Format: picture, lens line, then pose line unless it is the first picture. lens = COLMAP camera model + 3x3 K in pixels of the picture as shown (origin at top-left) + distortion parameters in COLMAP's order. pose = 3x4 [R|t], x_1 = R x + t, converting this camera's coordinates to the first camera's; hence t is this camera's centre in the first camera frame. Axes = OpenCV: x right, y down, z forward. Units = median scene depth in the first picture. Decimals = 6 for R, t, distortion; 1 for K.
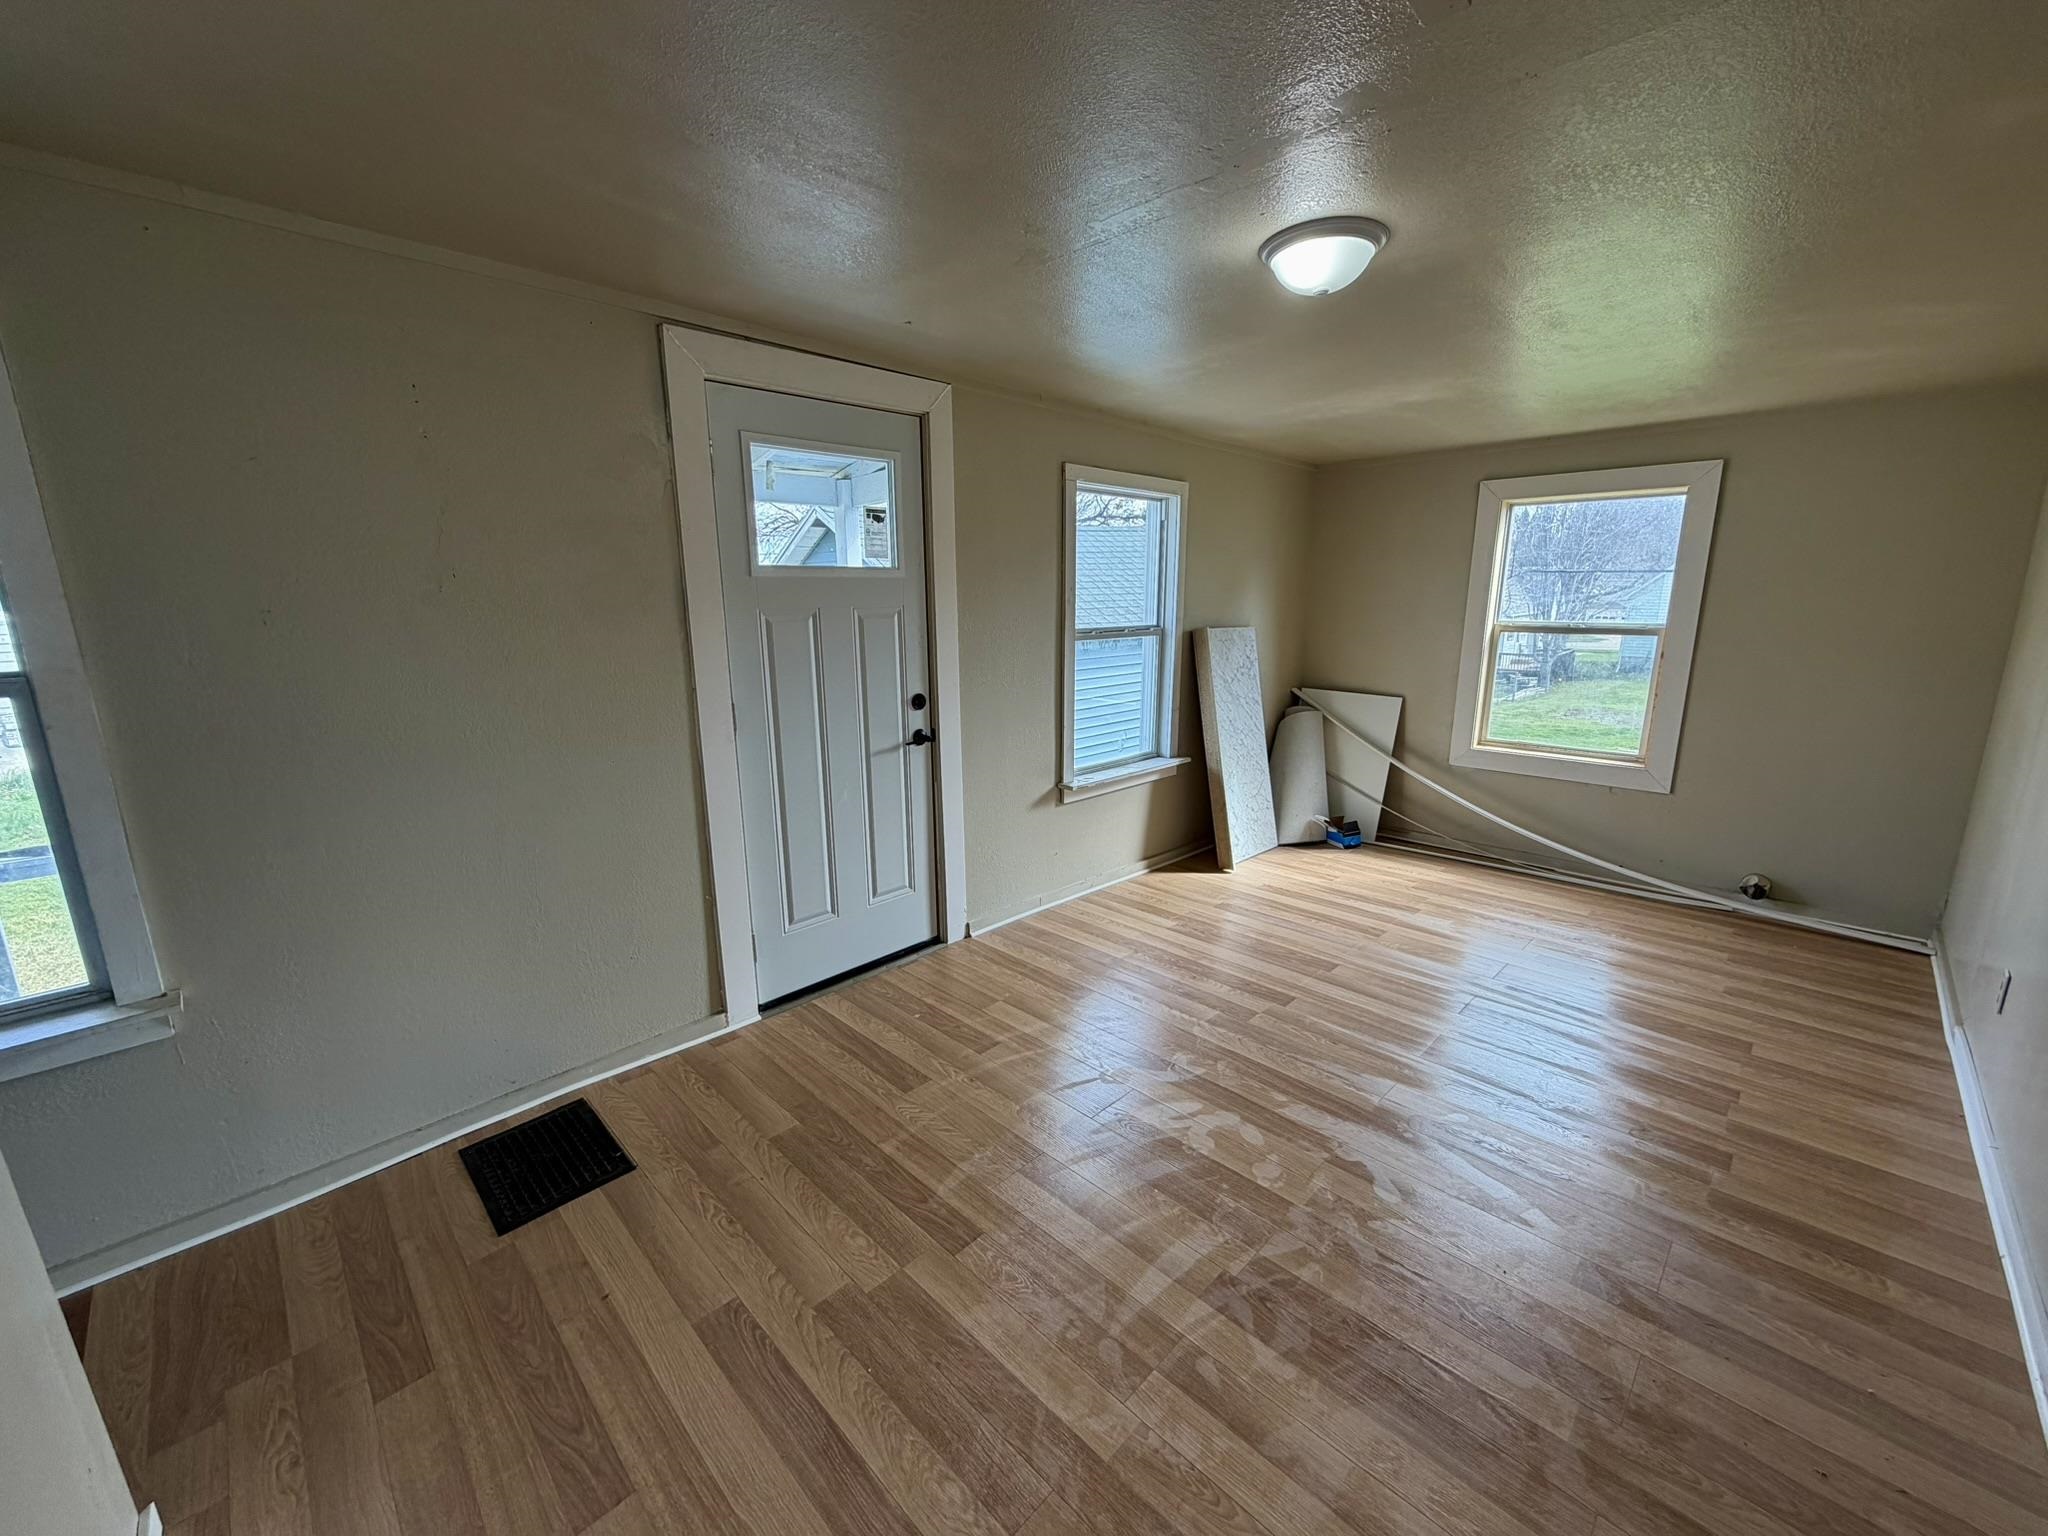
lens RADIAL K [[814.8, 0, 1020.0], [0, 814.8, 771.4], [0, 0, 1]] dist [0.000578, 0.000122]
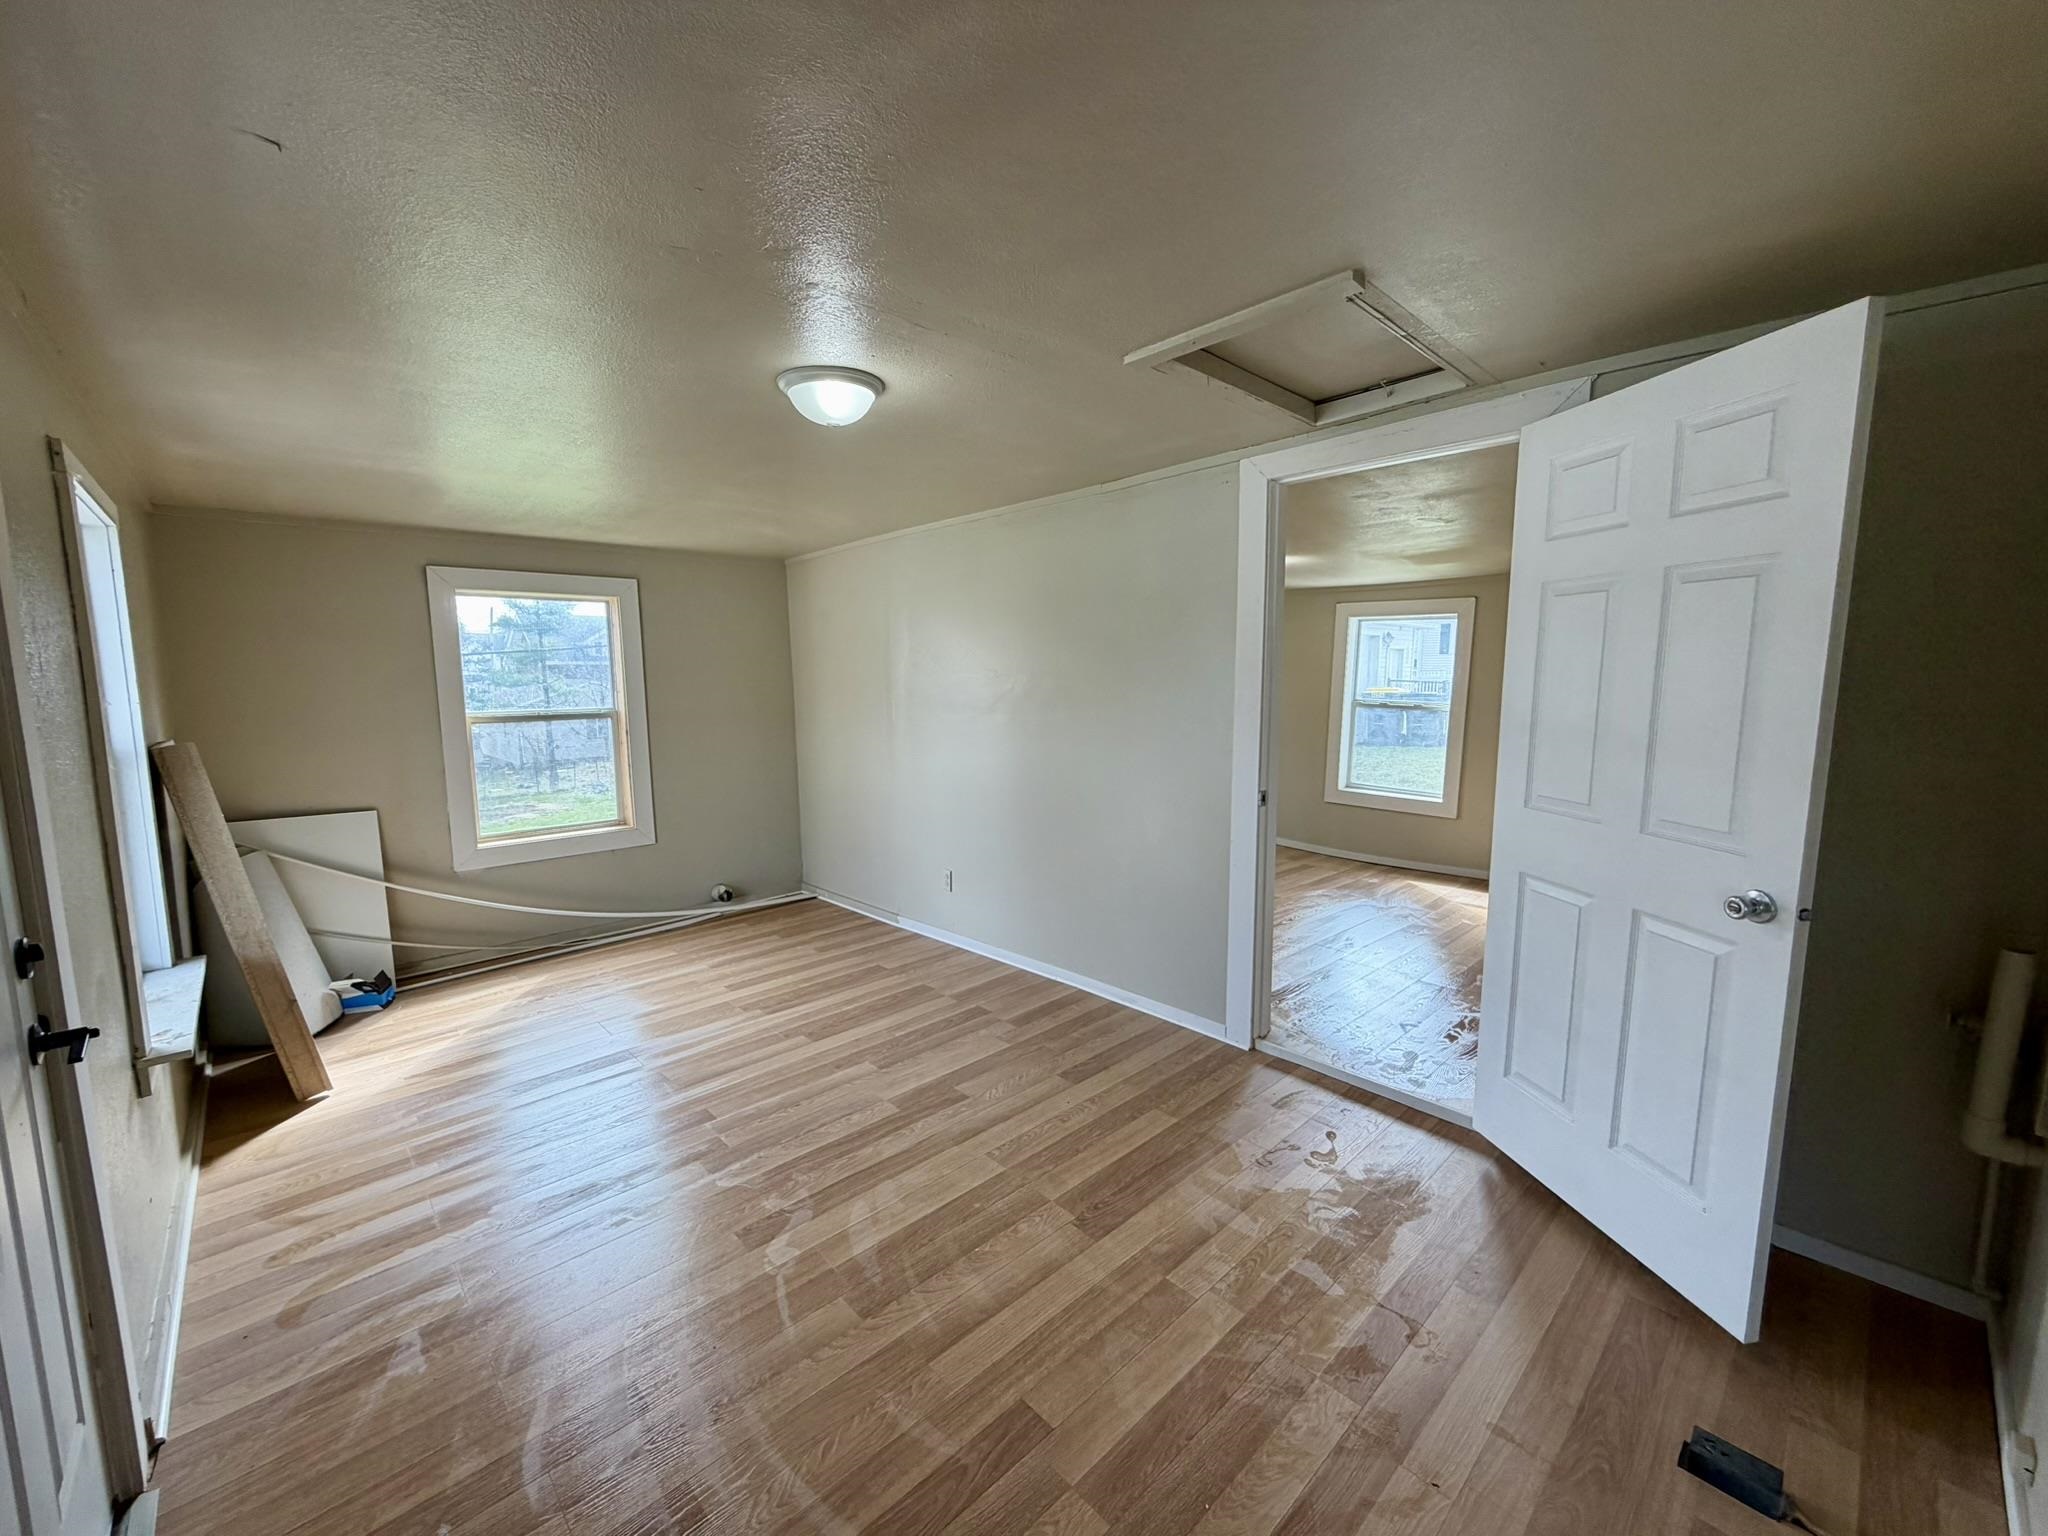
lens RADIAL K [[814.8, 0, 1020.0], [0, 814.8, 771.4], [0, 0, 1]] dist [0.000578, 0.000122]
pose [[0.029820, -0.116206, 0.992777, -0.413675], [0.223715, 0.968799, 0.106679, -0.090316], [-0.974198, 0.218918, 0.054886, 0.397678]]
